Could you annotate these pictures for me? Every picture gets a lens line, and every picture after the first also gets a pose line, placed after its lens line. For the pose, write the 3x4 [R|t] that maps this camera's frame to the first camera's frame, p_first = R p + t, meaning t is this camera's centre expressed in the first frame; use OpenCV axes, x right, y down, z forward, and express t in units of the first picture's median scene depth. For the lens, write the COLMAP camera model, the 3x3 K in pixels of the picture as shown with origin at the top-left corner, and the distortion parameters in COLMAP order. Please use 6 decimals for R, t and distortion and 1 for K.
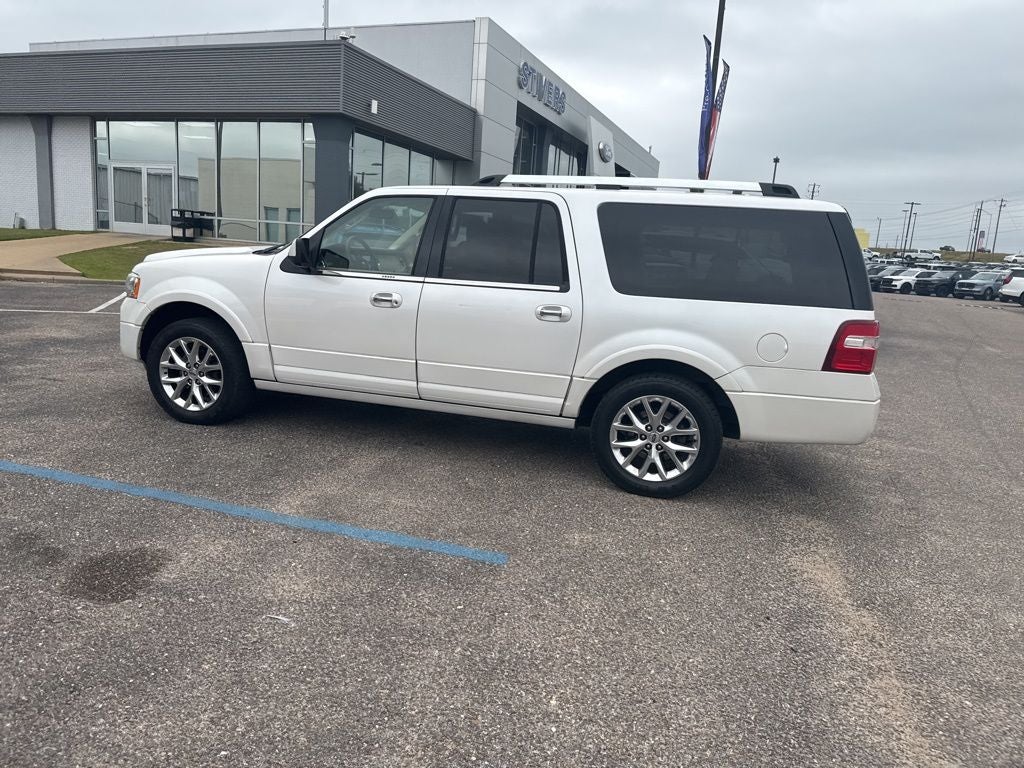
lens RADIAL K [[725.9, 0, 512.0], [0, 725.9, 384.0], [0, 0, 1]] dist [0.055696, -0.093505]
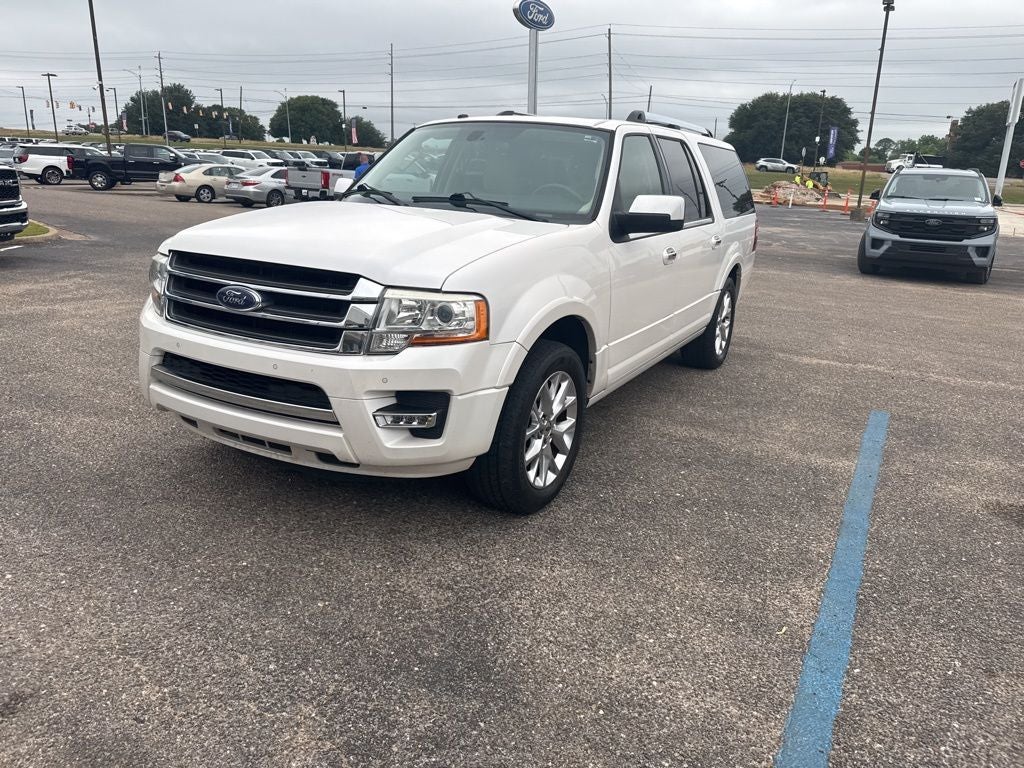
lens RADIAL K [[730.7, 0, 510.8], [0, 730.7, 369.2], [0, 0, 1]] dist [0.047935, -0.073644]
pose [[0.234184, -0.305022, 0.923103, -1.157274], [0.161177, 0.948548, 0.272541, -0.274558], [-0.958739, 0.084959, 0.271298, 0.991813]]
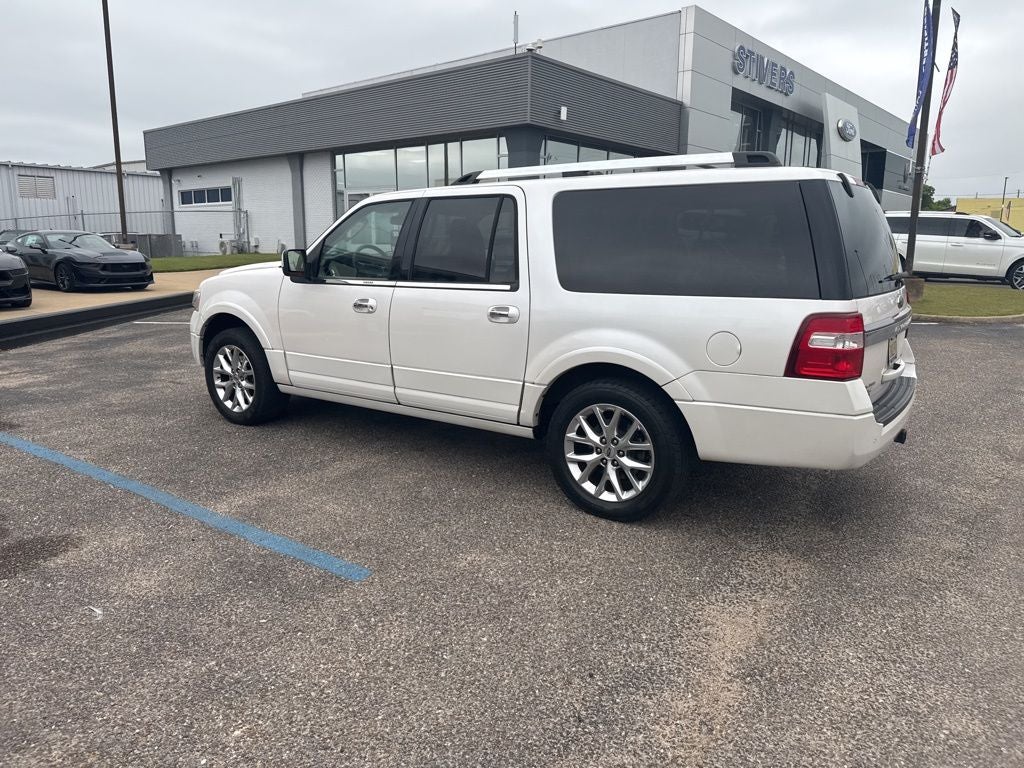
lens RADIAL K [[730.7, 0, 510.8], [0, 730.7, 369.2], [0, 0, 1]] dist [0.047935, -0.073644]
pose [[0.939716, -0.002870, -0.341944, 0.378839], [-0.005374, 0.999717, -0.023159, -0.005029], [0.341914, 0.023601, 0.939435, 0.120929]]
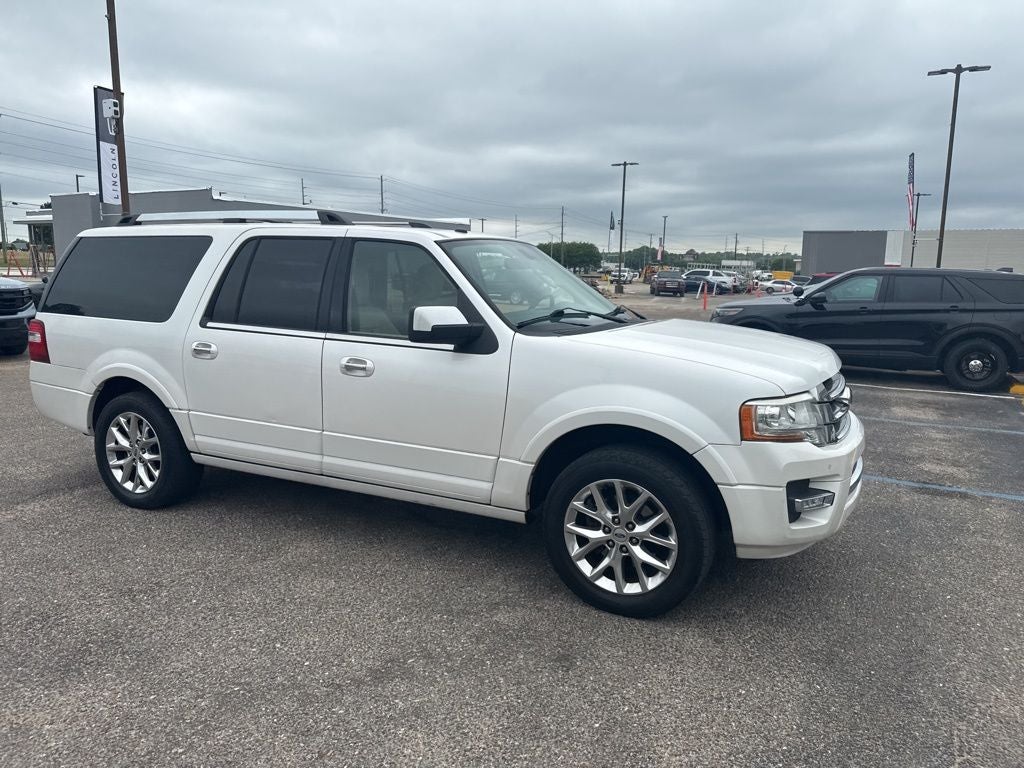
lens RADIAL K [[720.2, 0, 504.0], [0, 720.2, 381.9], [0, 0, 1]] dist [0.057563, -0.080580]
pose [[-0.978781, -0.110649, 0.172468, -0.385911], [-0.044068, 0.935644, 0.350182, -0.478444], [-0.200116, 0.335151, -0.920667, 2.187537]]
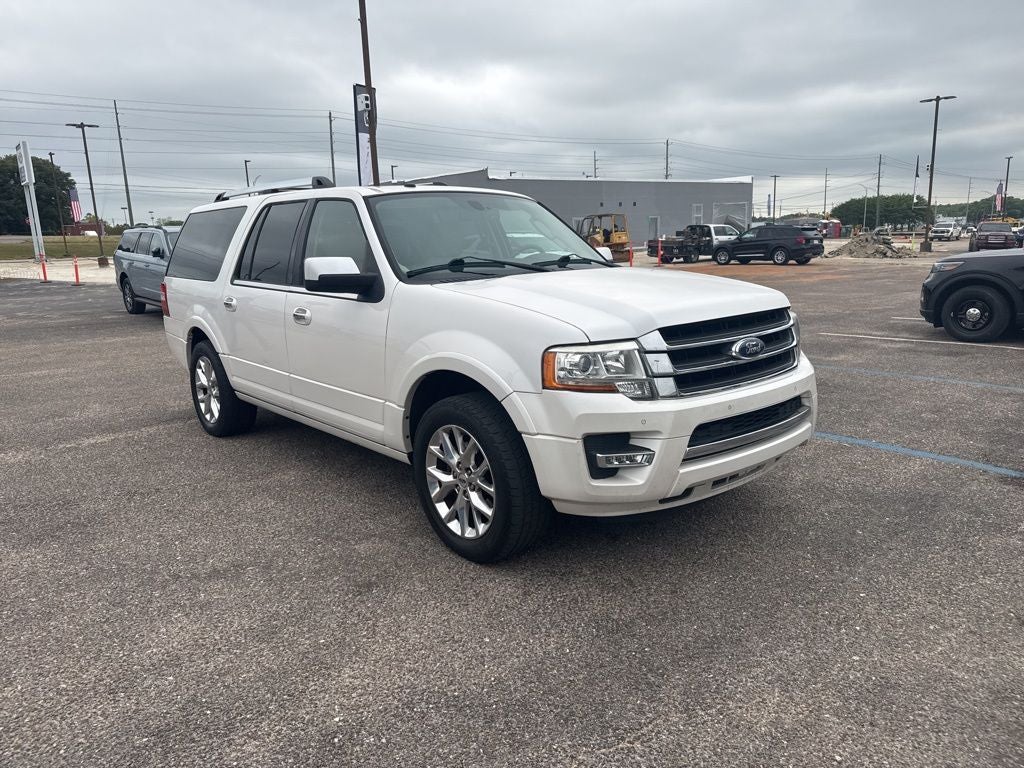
lens RADIAL K [[718.2, 0, 507.2], [0, 718.2, 384.4], [0, 0, 1]] dist [0.083796, -0.136508]
pose [[-0.834834, -0.152446, 0.528973, -0.801244], [0.076384, 0.919520, 0.385550, -0.453003], [-0.545176, 0.362275, -0.756002, 2.039896]]
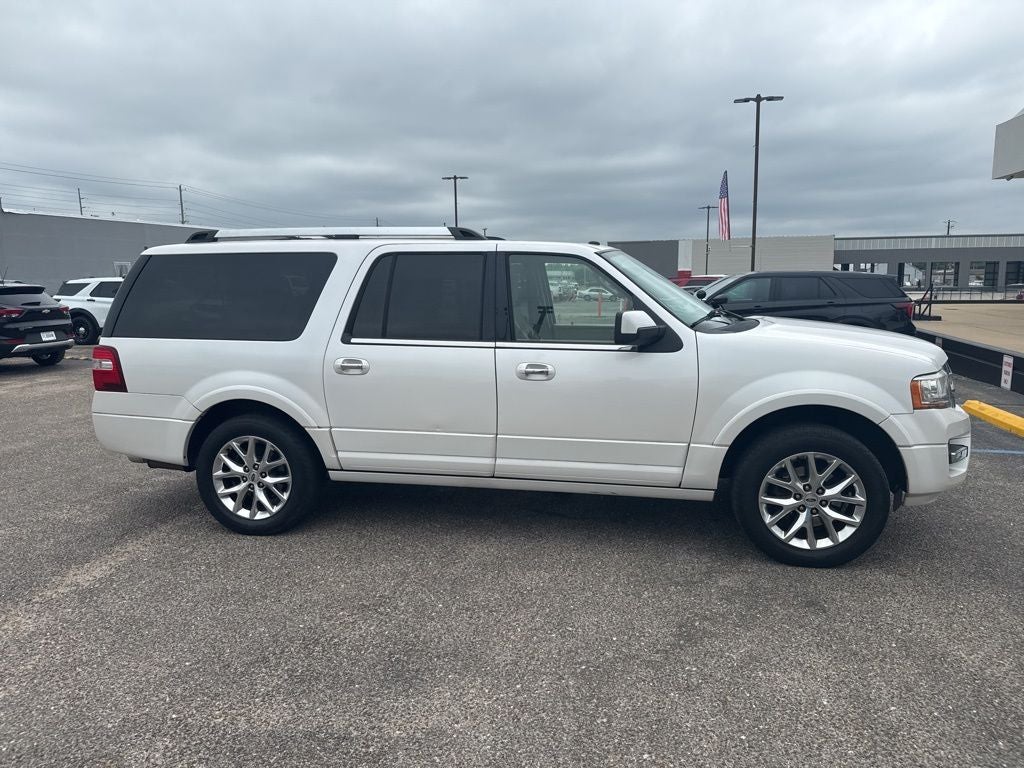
lens RADIAL K [[720.2, 0, 504.0], [0, 720.2, 381.9], [0, 0, 1]] dist [0.057563, -0.080580]
pose [[-0.995917, -0.047829, -0.076563, 0.039492], [-0.070064, 0.944328, 0.321458, -0.465954], [0.056925, 0.325510, -0.943823, 2.289317]]
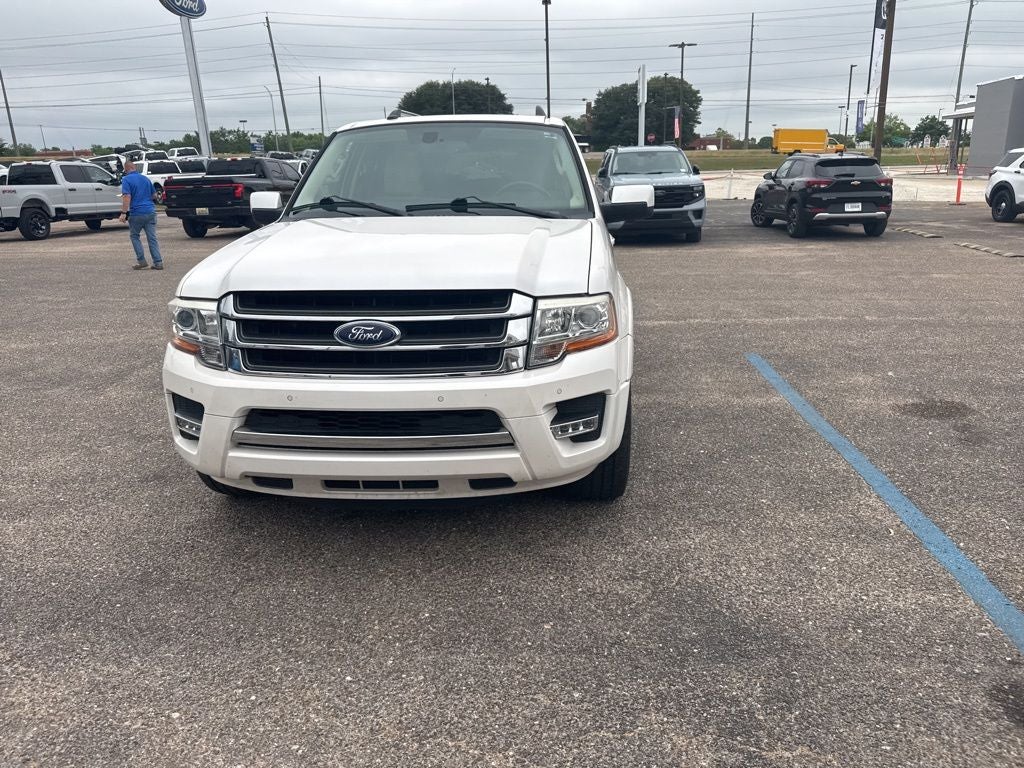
lens RADIAL K [[725.9, 0, 512.0], [0, 725.9, 384.0], [0, 0, 1]] dist [0.055696, -0.093505]
pose [[-0.195617, -0.337664, 0.920715, -1.164993], [0.197625, 0.906020, 0.374262, -0.349556], [-0.960562, 0.255168, -0.110502, 1.337384]]
